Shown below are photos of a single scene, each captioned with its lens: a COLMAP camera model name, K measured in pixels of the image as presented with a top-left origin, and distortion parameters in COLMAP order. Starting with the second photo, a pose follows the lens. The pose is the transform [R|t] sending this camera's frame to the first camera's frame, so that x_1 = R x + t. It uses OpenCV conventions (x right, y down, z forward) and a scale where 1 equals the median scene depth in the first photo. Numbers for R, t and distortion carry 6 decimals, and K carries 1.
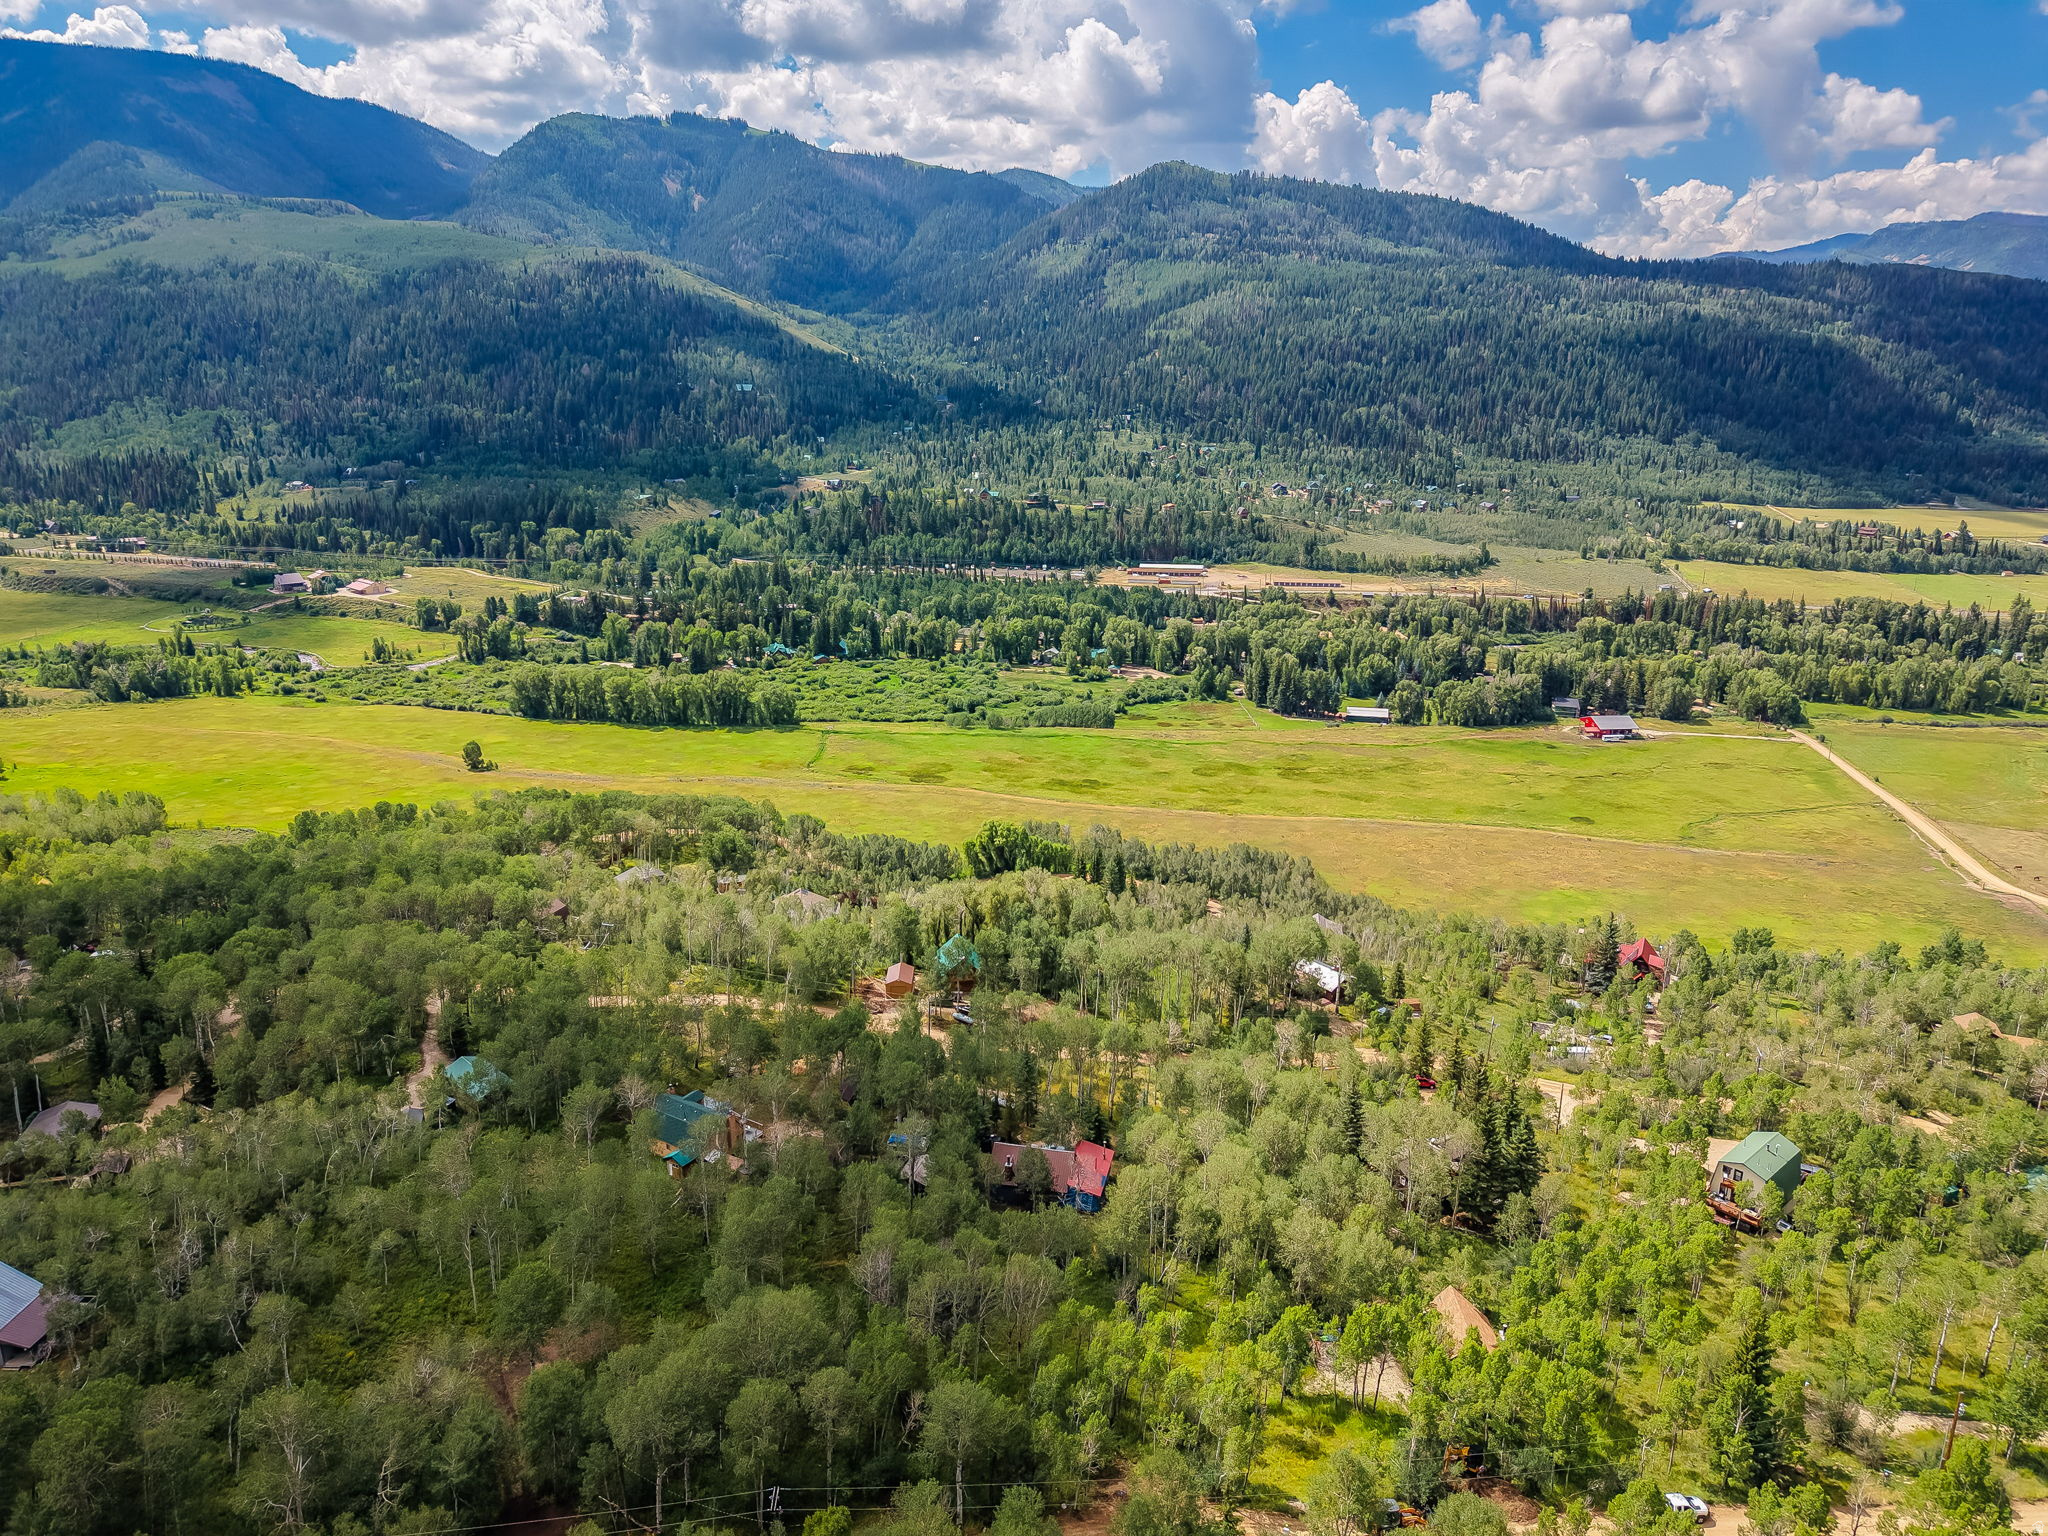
lens RADIAL K [[1386.2, 0, 1021.3], [0, 1386.2, 744.8], [0, 0, 1]] dist [0.018089, -0.017146]
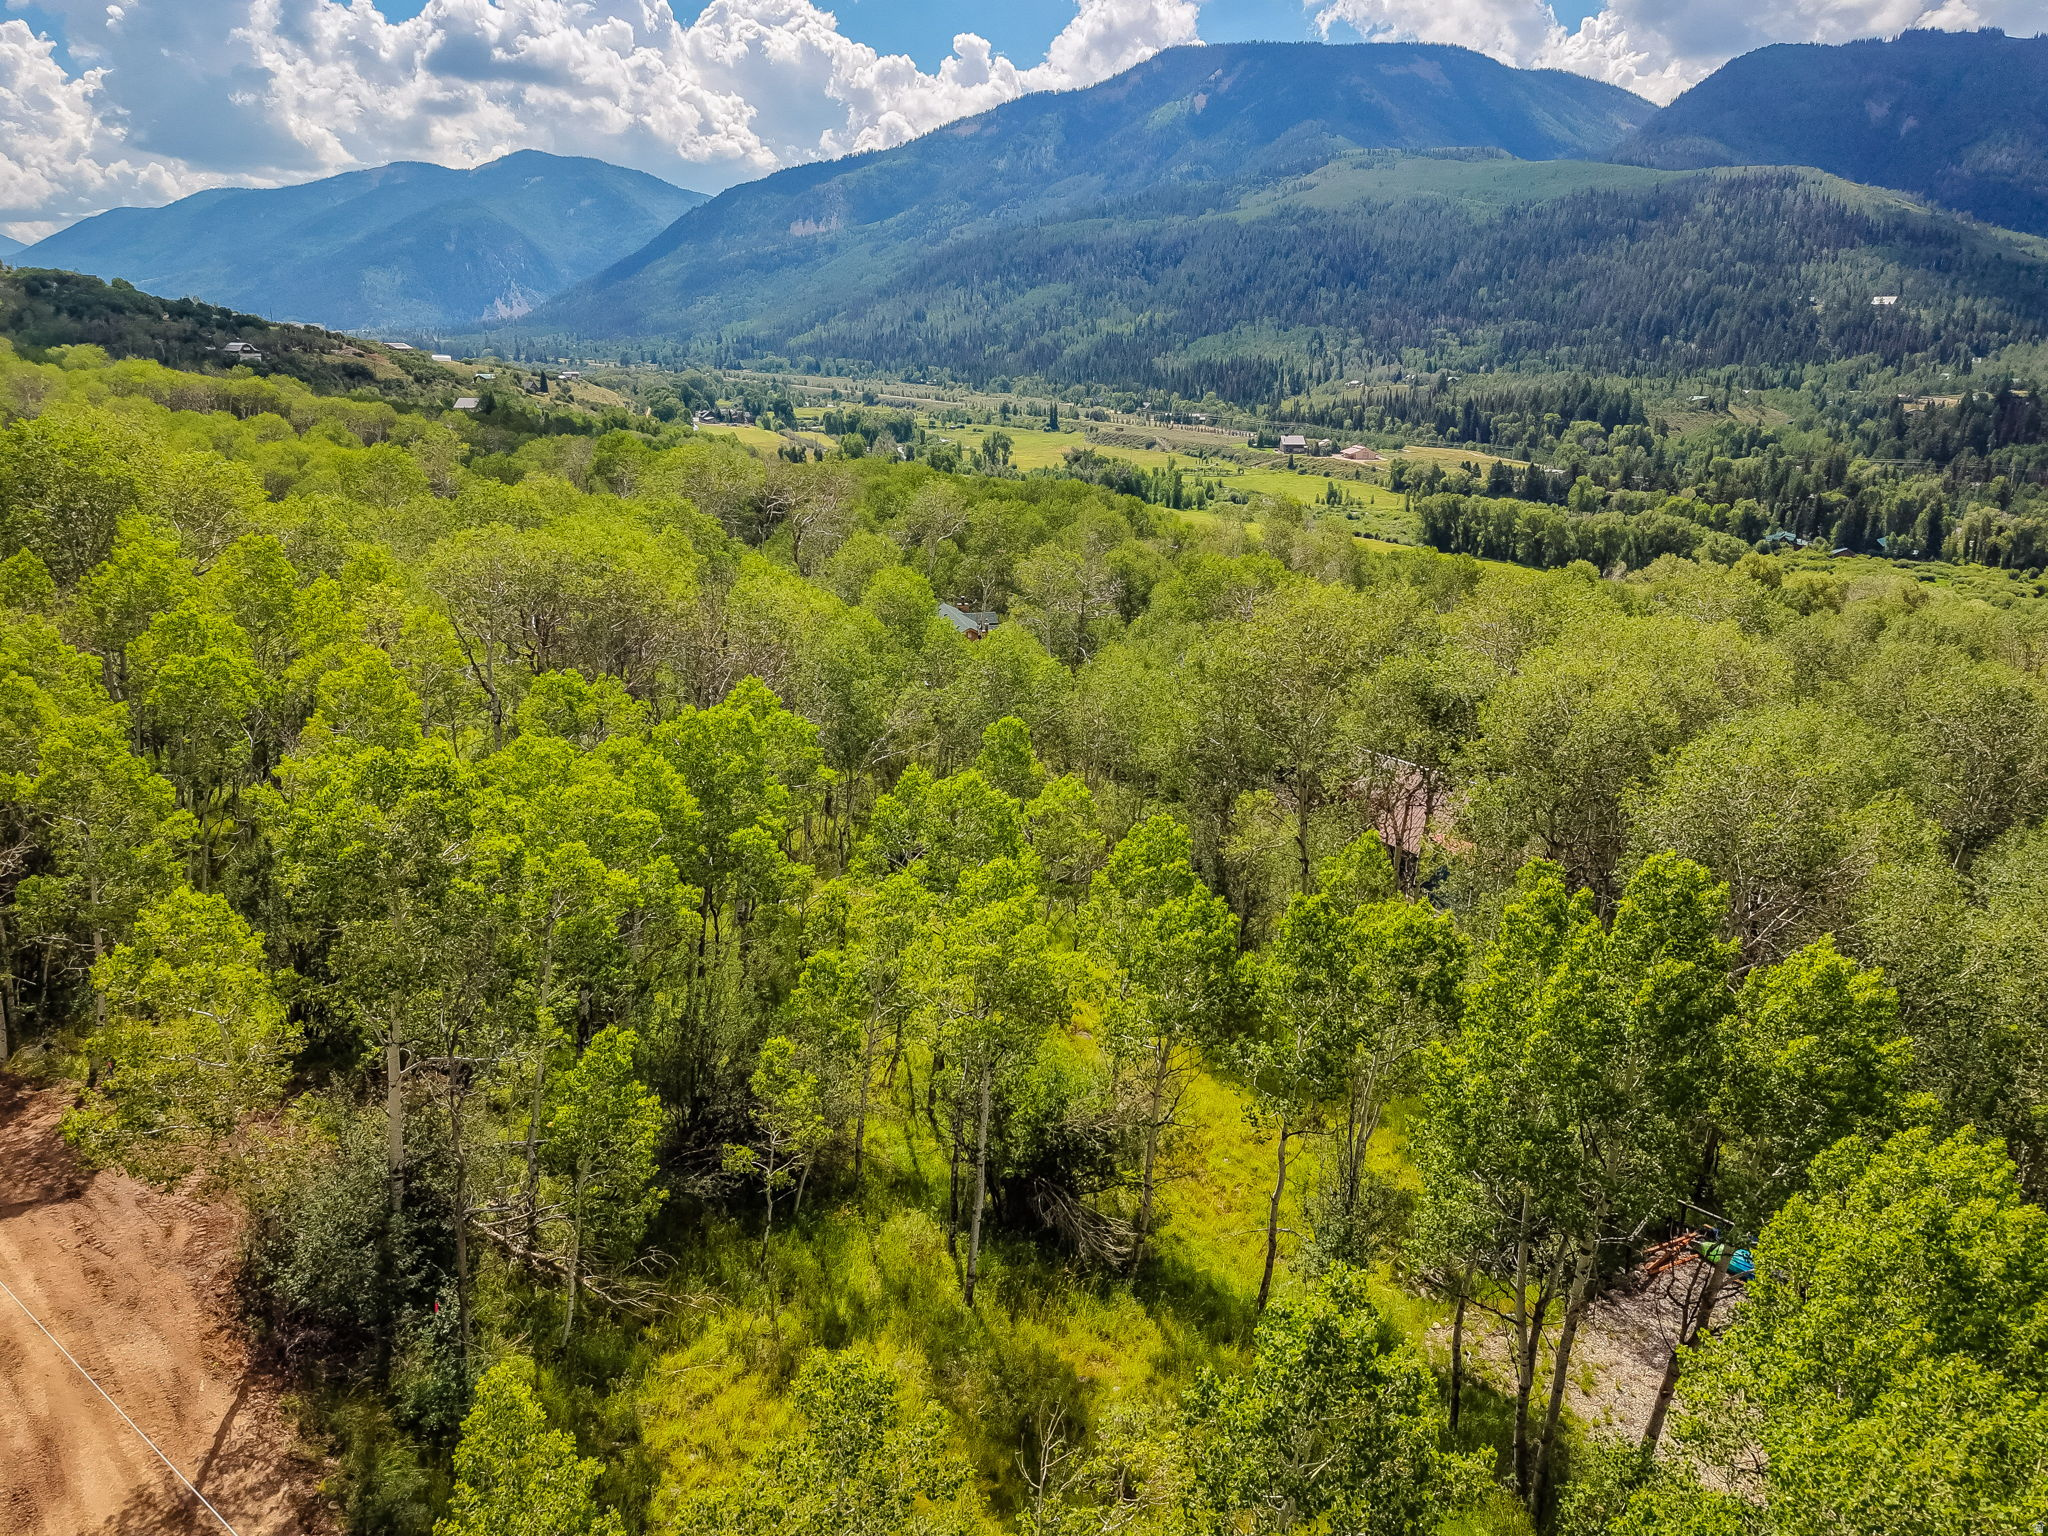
lens RADIAL K [[1386.2, 0, 1028.6], [0, 1386.2, 756.2], [0, 0, 1]] dist [0.018089, -0.017146]
pose [[0.725653, 0.198647, -0.658762, 0.055100], [-0.193568, 0.977688, 0.081596, 0.070721], [0.660272, 0.068305, 0.747914, 0.152959]]
